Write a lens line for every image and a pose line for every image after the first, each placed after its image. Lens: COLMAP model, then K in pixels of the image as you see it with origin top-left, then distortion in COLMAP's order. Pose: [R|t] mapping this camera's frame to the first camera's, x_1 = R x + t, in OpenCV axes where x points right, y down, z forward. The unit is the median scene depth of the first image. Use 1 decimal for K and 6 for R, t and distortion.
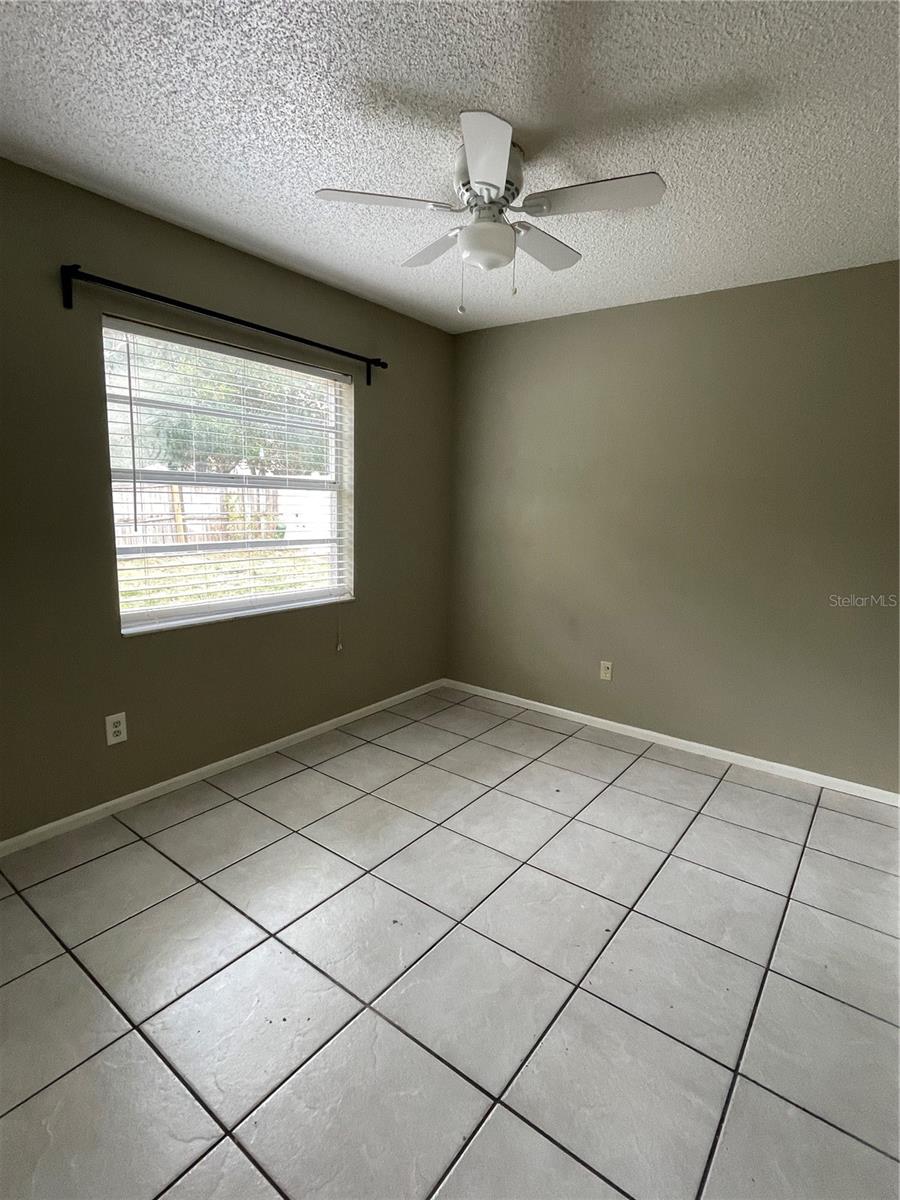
lens RADIAL K [[596.3, 0, 450.8], [0, 596.3, 587.2], [0, 0, 1]] dist [-0.001848, 0.002399]
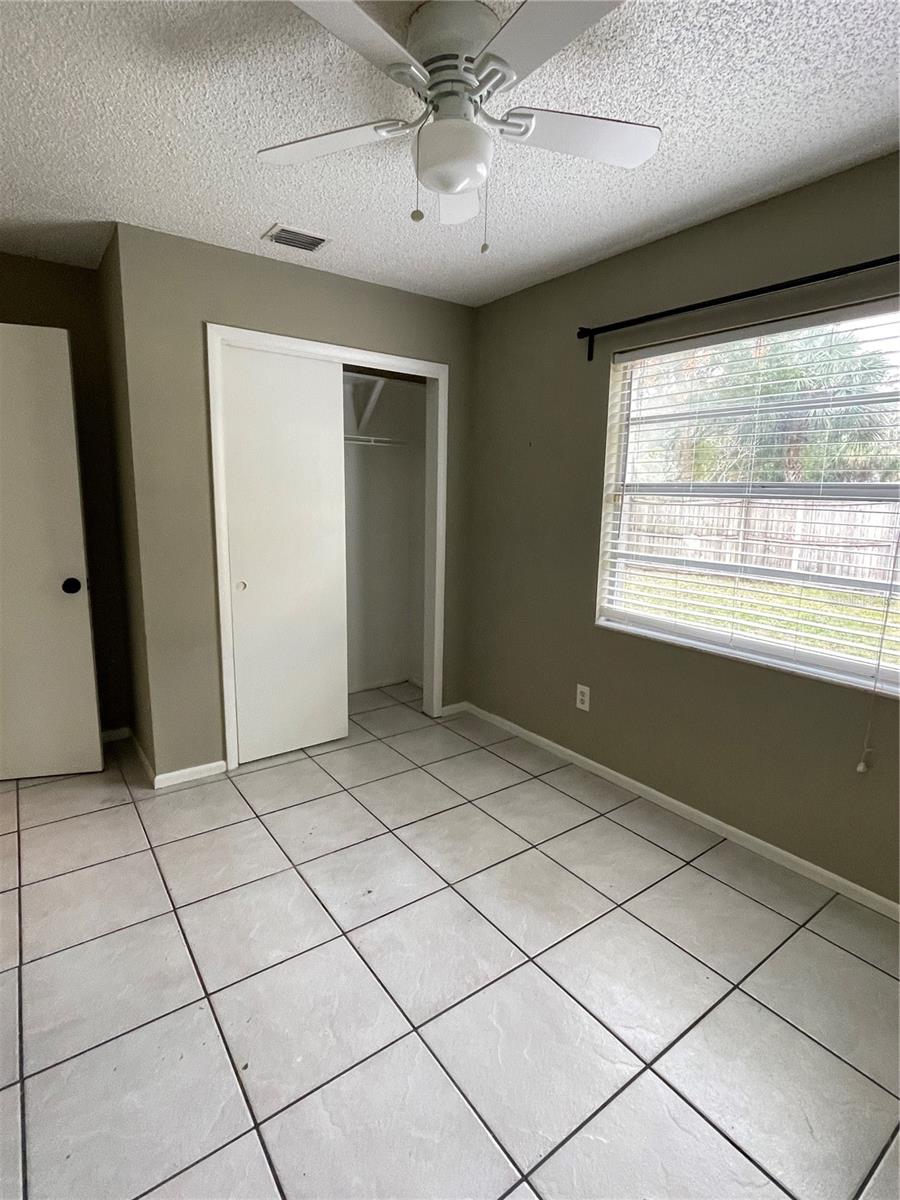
lens RADIAL K [[596.3, 0, 454.8], [0, 596.3, 590.9], [0, 0, 1]] dist [-0.001848, 0.002399]
pose [[-0.284654, 0.123737, -0.950611, 0.698097], [-0.166117, 0.970266, 0.176038, -0.157129], [0.944128, 0.208022, -0.255635, 1.106190]]
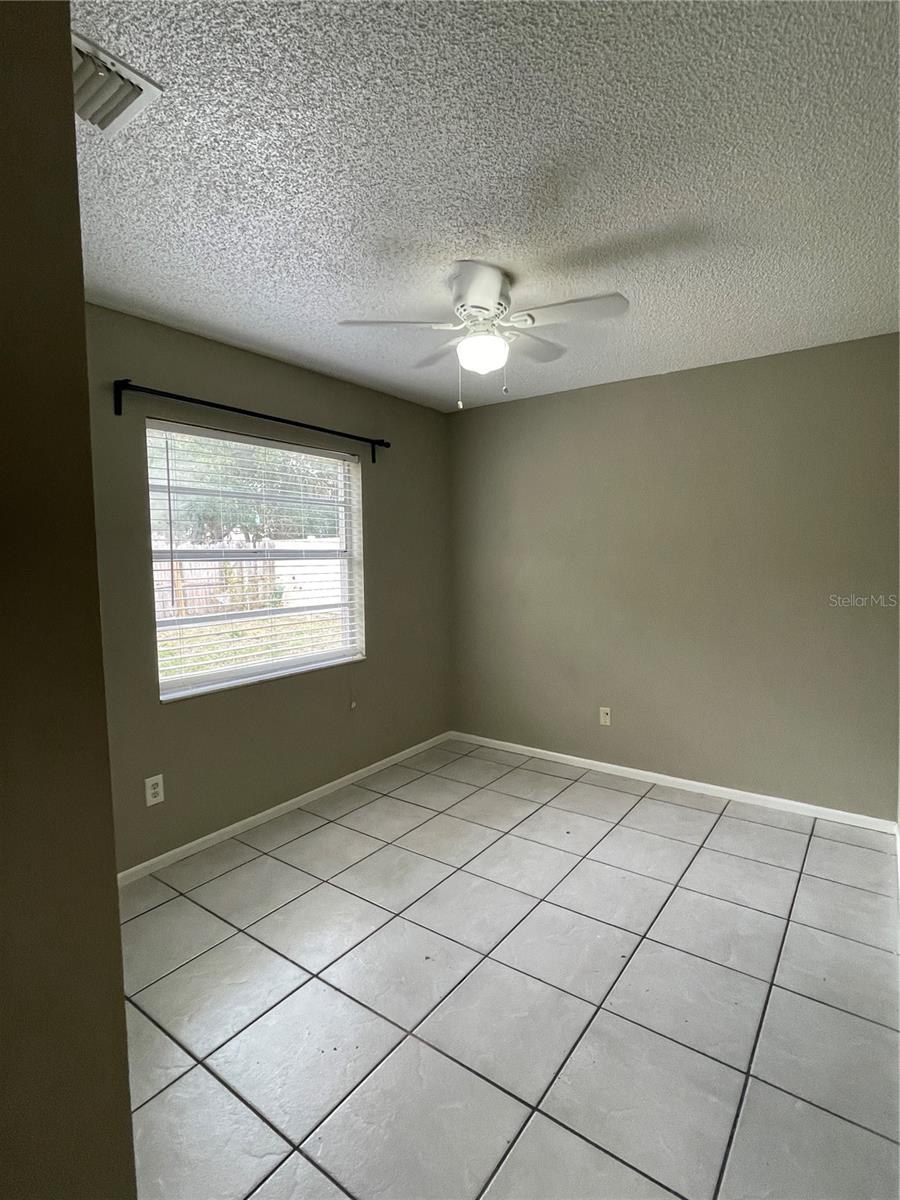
lens RADIAL K [[596.3, 0, 449.0], [0, 596.3, 588.0], [0, 0, 1]] dist [-0.001848, 0.002399]
pose [[0.999047, -0.041595, 0.013247, -0.033878], [0.042607, 0.995160, -0.088555, -0.007184], [-0.009499, 0.089035, 0.995983, -0.114274]]
